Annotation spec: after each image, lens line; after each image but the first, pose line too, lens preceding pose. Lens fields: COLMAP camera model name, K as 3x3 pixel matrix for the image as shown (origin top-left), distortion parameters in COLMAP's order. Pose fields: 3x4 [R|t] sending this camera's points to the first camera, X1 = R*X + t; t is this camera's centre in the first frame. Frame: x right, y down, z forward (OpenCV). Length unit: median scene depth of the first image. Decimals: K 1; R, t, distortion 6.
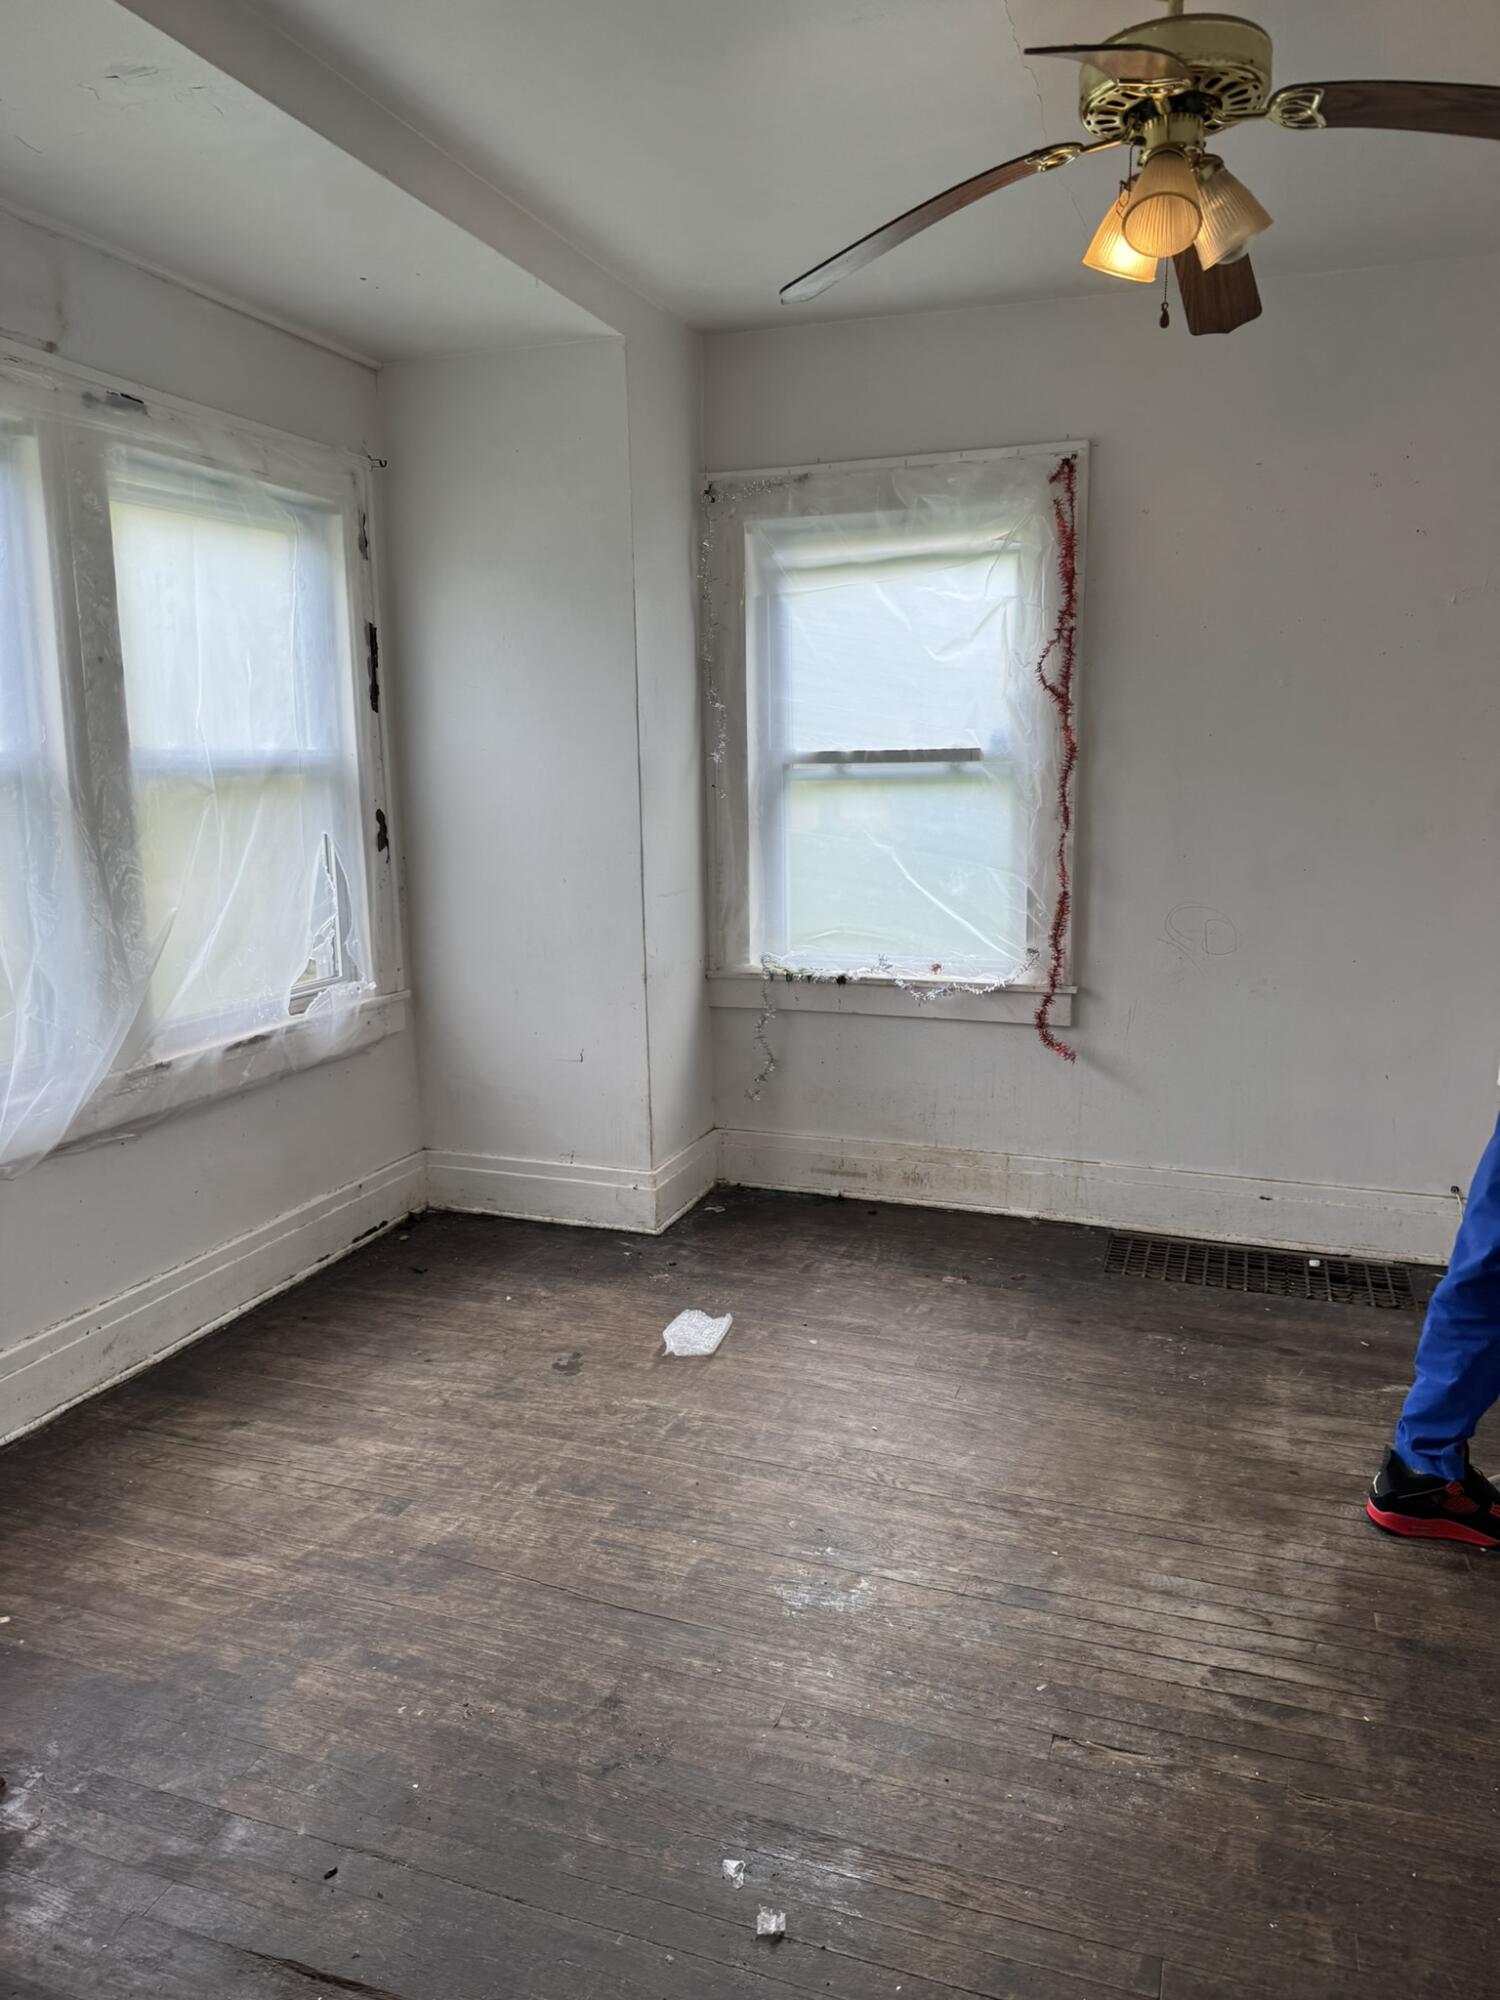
lens RADIAL K [[1414.9, 0, 760.3], [0, 1414.9, 980.5], [0, 0, 1]] dist [0.029537, -0.040738]
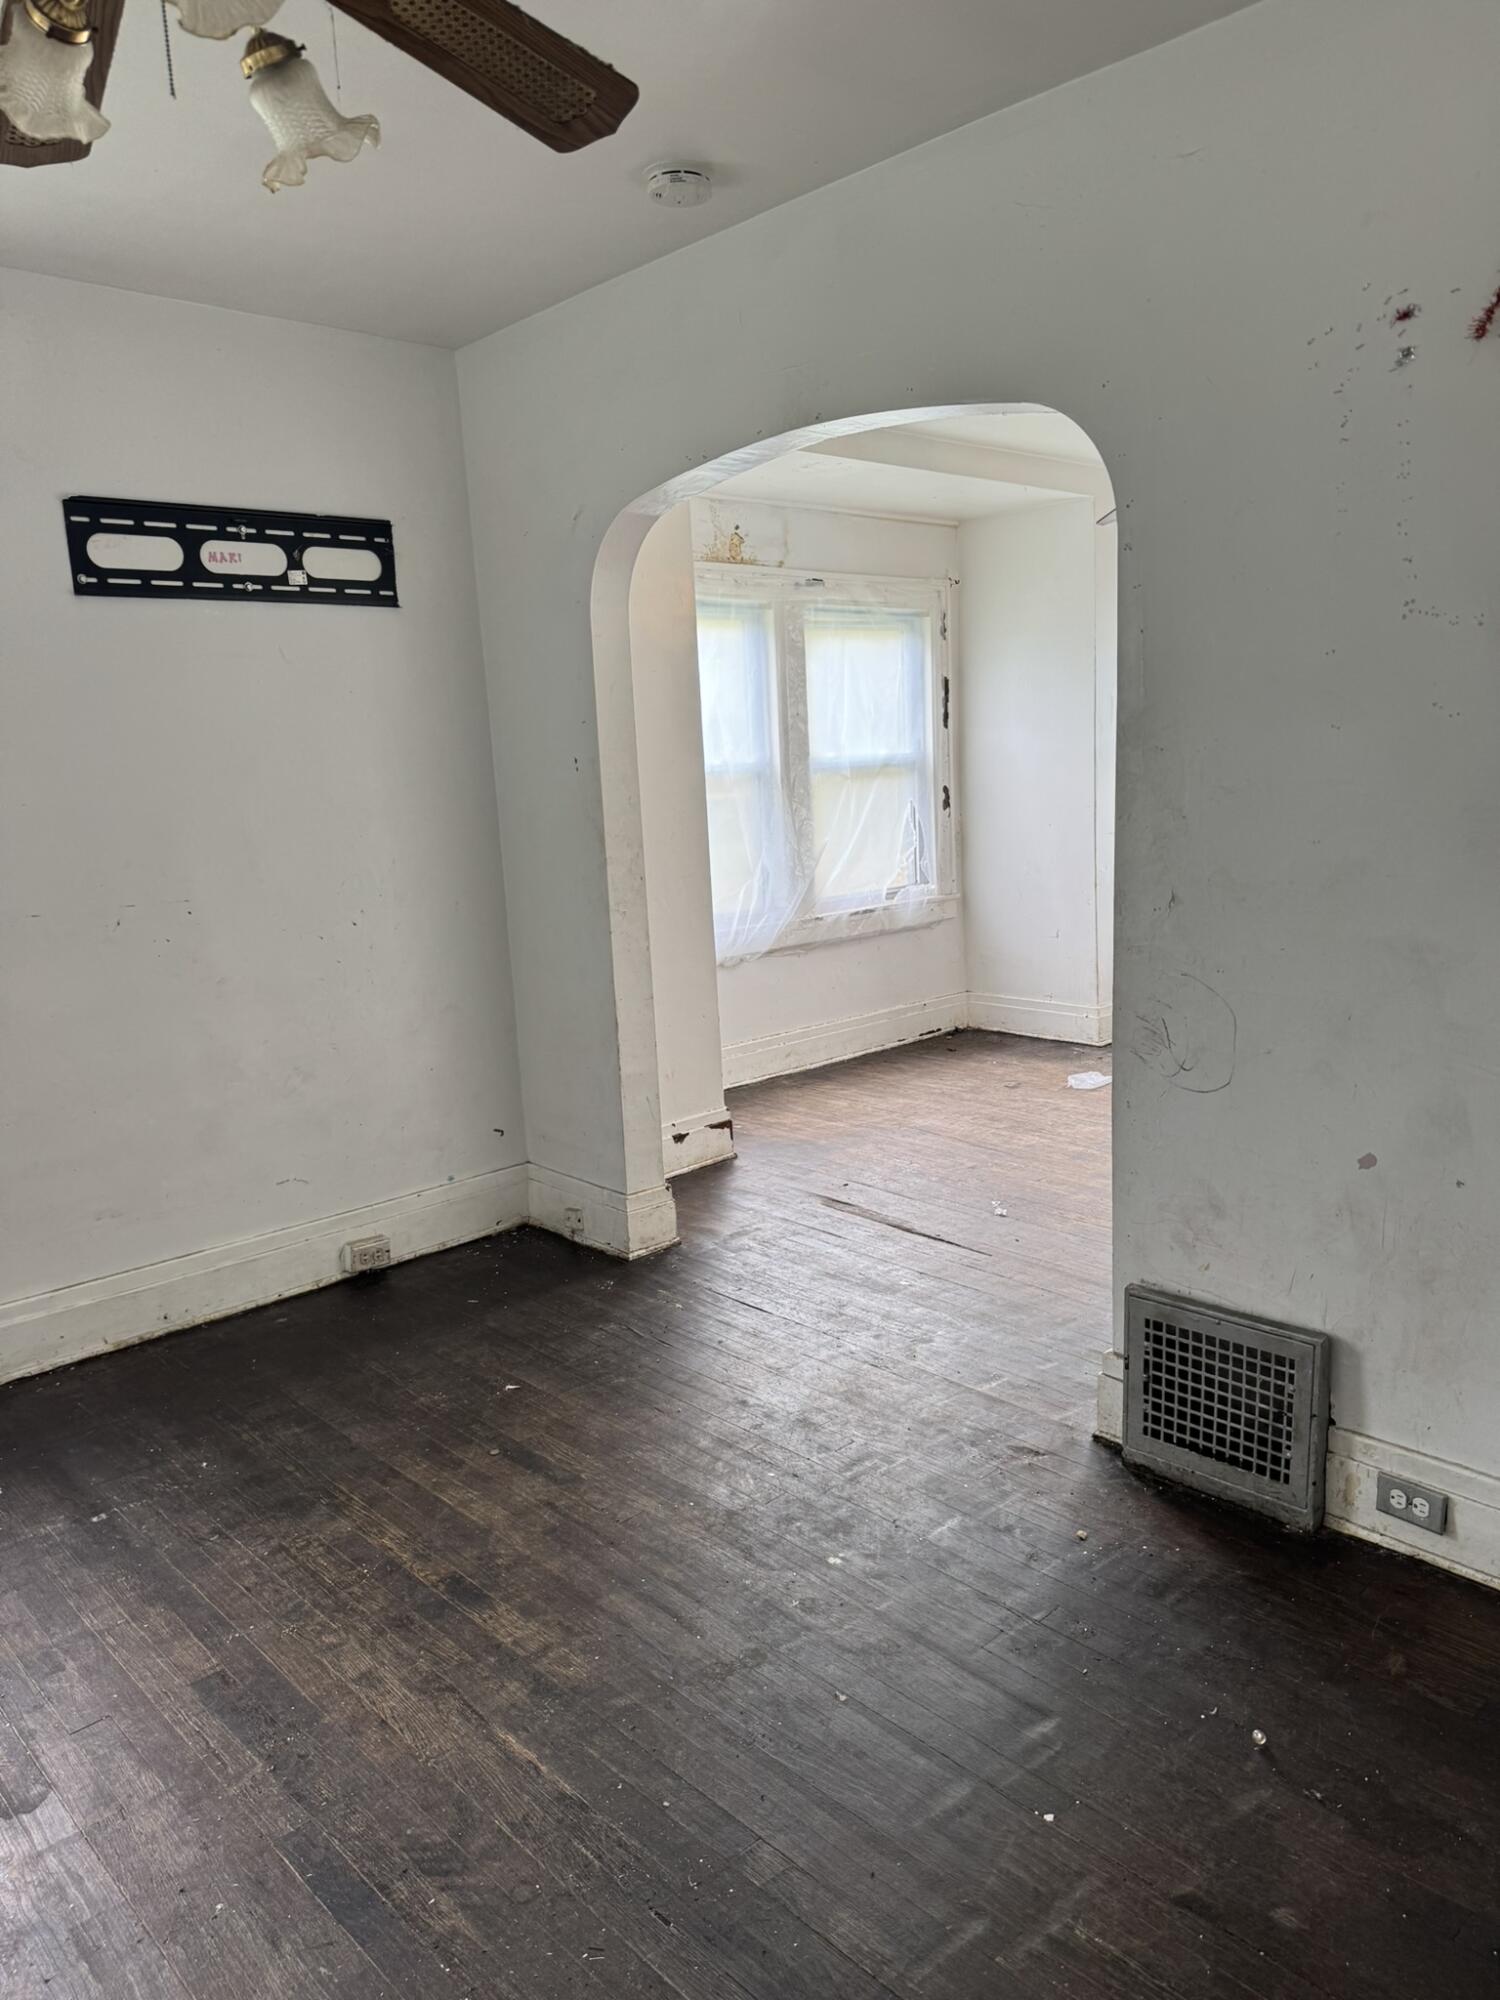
lens RADIAL K [[1414.9, 0, 736.6], [0, 1414.9, 976.1], [0, 0, 1]] dist [0.029537, -0.040738]
pose [[0.879230, 0.040001, -0.474714, 0.386320], [-0.038104, 0.999181, 0.013621, 0.110849], [0.474870, 0.006113, 0.880034, -0.726332]]
